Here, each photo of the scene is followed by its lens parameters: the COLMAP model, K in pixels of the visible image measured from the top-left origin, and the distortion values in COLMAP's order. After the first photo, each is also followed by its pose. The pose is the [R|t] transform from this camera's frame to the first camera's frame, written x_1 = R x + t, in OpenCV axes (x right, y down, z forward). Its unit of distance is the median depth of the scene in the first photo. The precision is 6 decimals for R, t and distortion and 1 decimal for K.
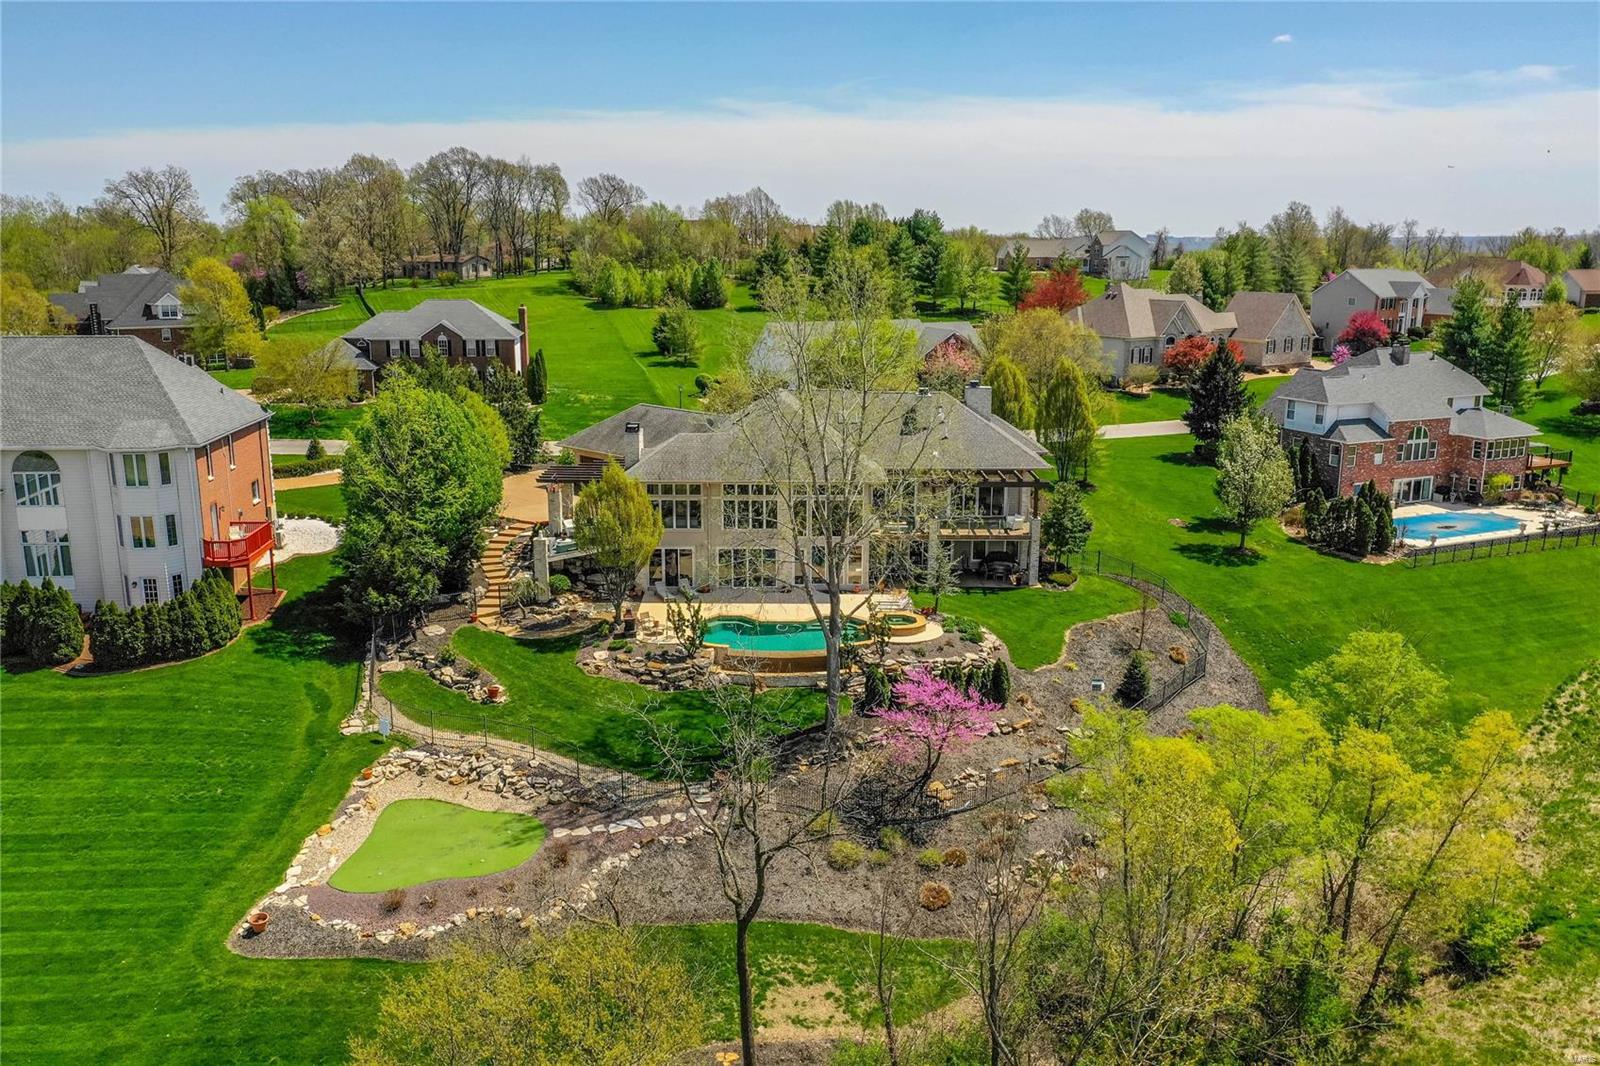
lens RADIAL K [[1254.0, 0, 800.0], [0, 1254.0, 533.0], [0, 0, 1]] dist [0.000930, 0.000347]
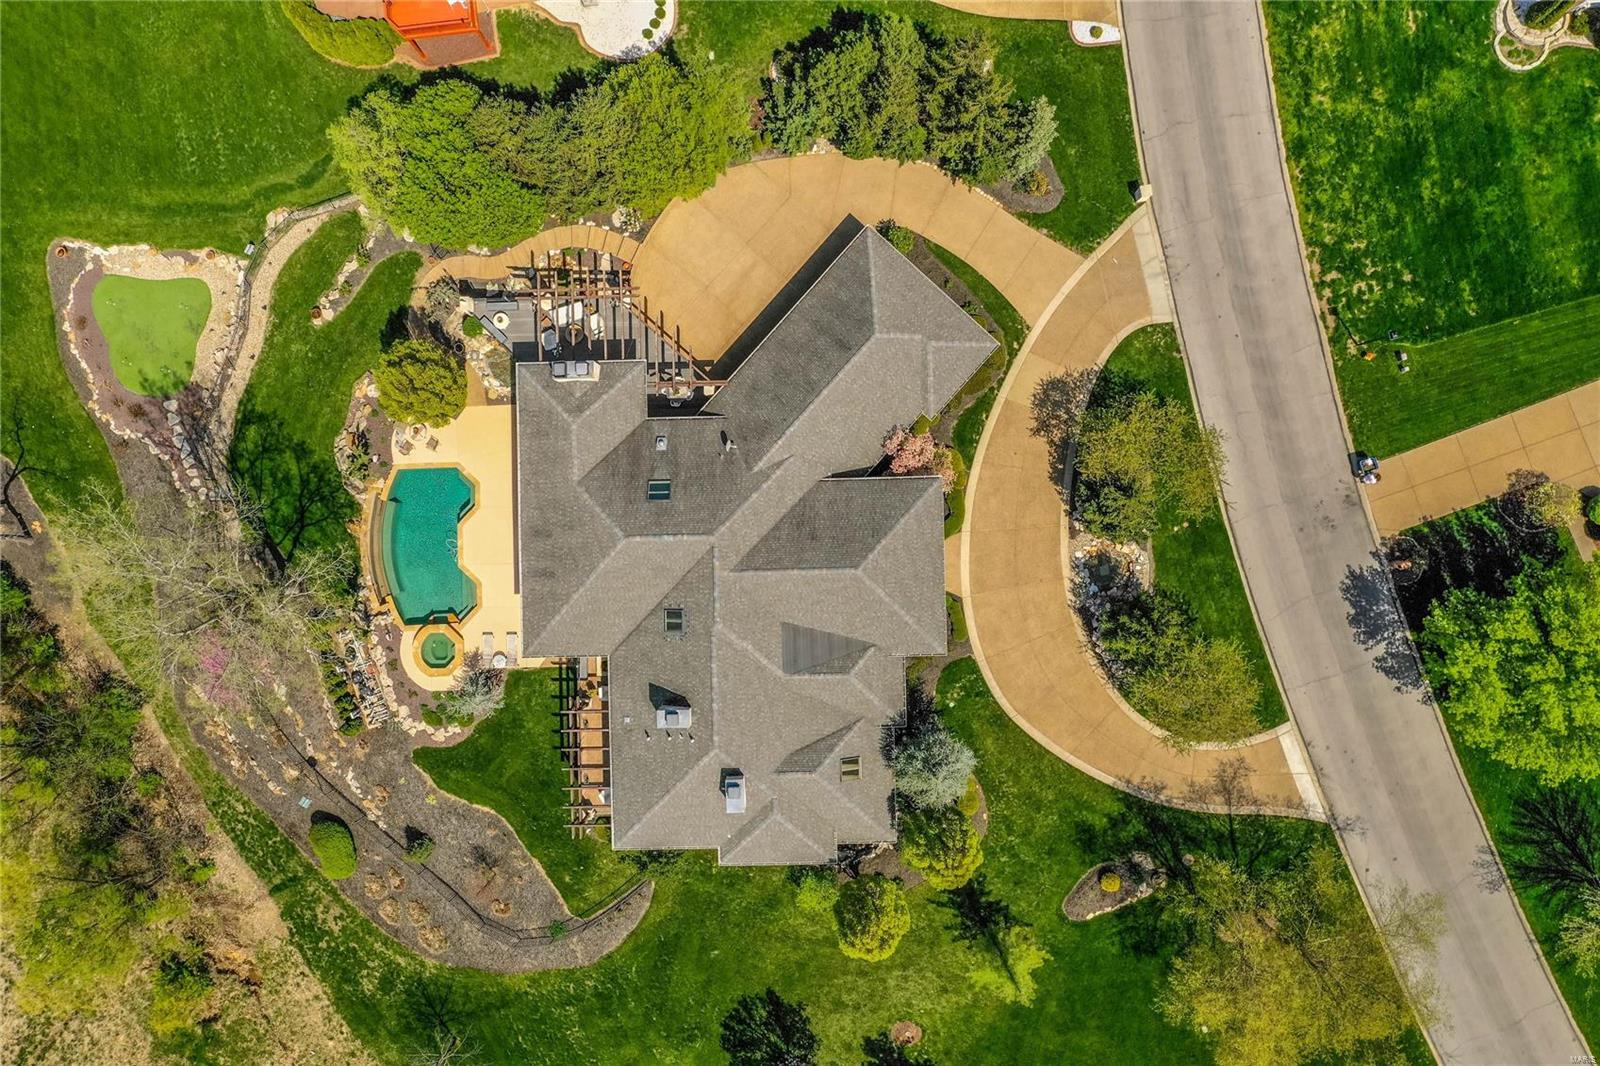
lens RADIAL K [[1295.3, 0, 800.0], [0, 1295.3, 533.0], [0, 0, 1]] dist [0.003046, 0.000968]
pose [[0.007513, 0.999972, -0.000626, -0.019017], [-0.195139, 0.002080, 0.980773, -1.005958], [0.980747, -0.007247, 0.195149, 0.999388]]
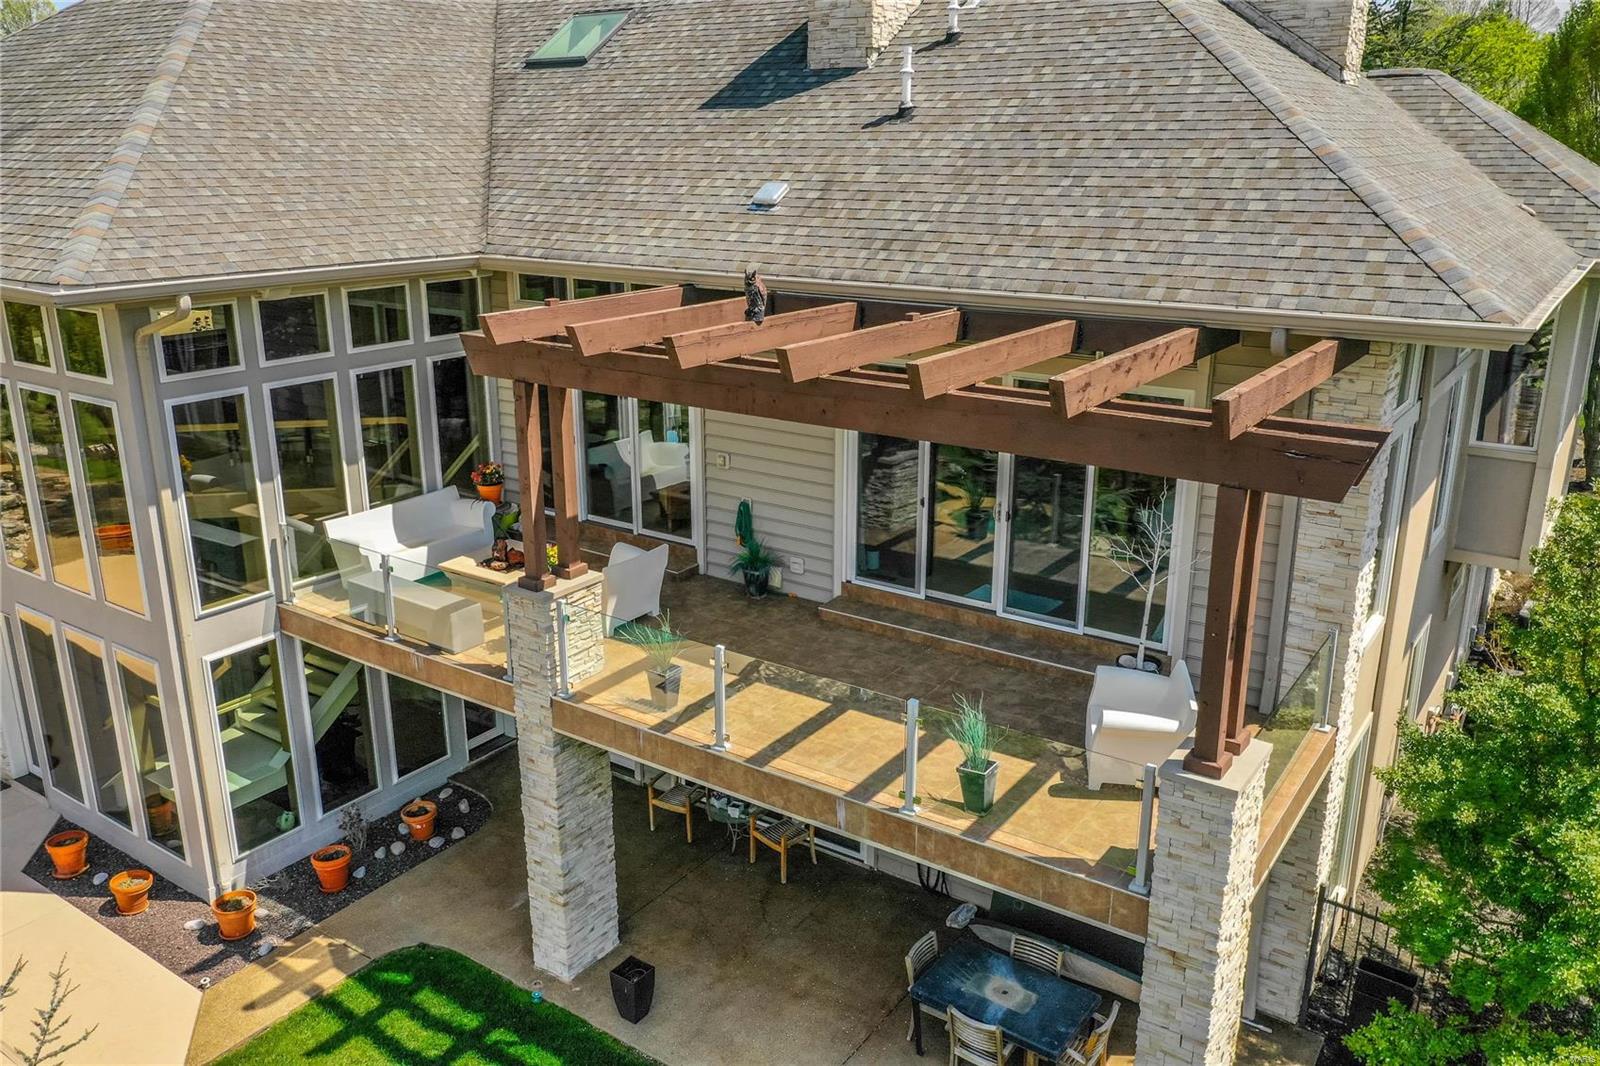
lens RADIAL K [[1254.0, 0, 800.0], [0, 1254.0, 533.0], [0, 0, 1]] dist [0.000930, 0.000347]
pose [[0.818628, 0.168336, -0.549100, 0.220497], [-0.128931, 0.985543, 0.109917, -0.039854], [0.559665, -0.019185, 0.828497, 0.912133]]
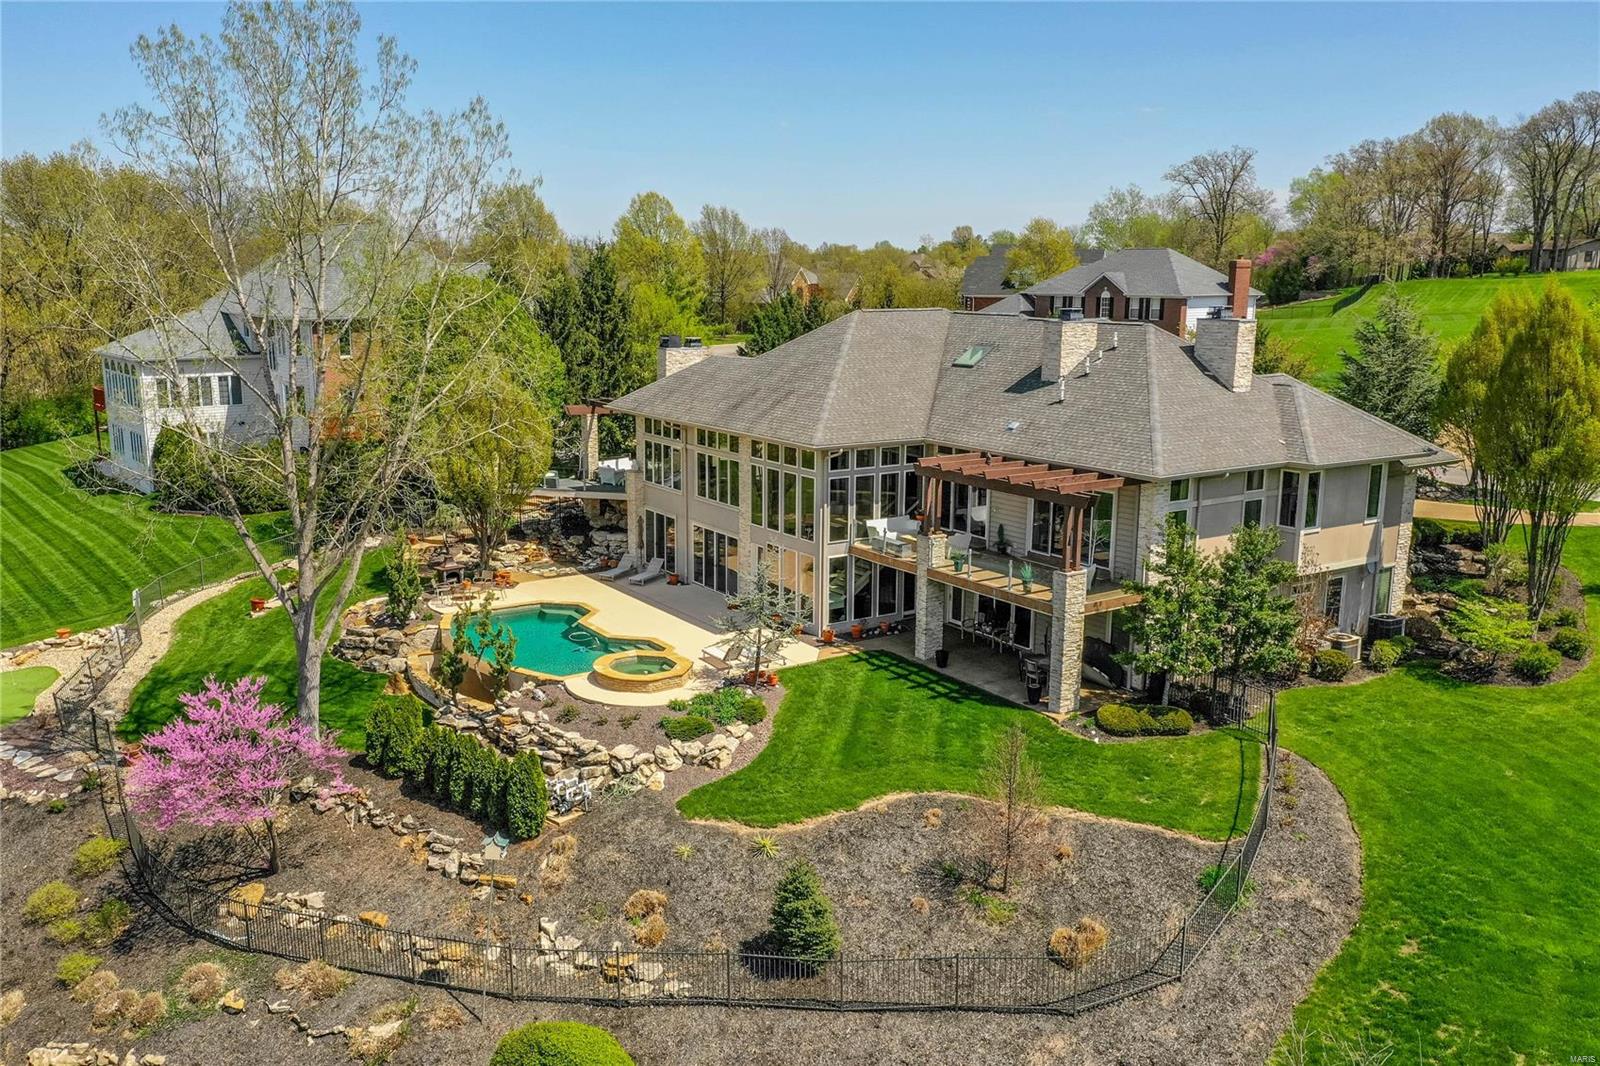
lens RADIAL K [[1337.6, 0, 751.3], [0, 1337.6, 559.6], [0, 0, 1]] dist [-0.005983, 0.000325]
pose [[0.521574, 0.176888, -0.834669, 0.557665], [-0.194076, 0.977225, 0.085823, -0.037020], [0.830840, 0.117226, 0.544025, 0.643585]]
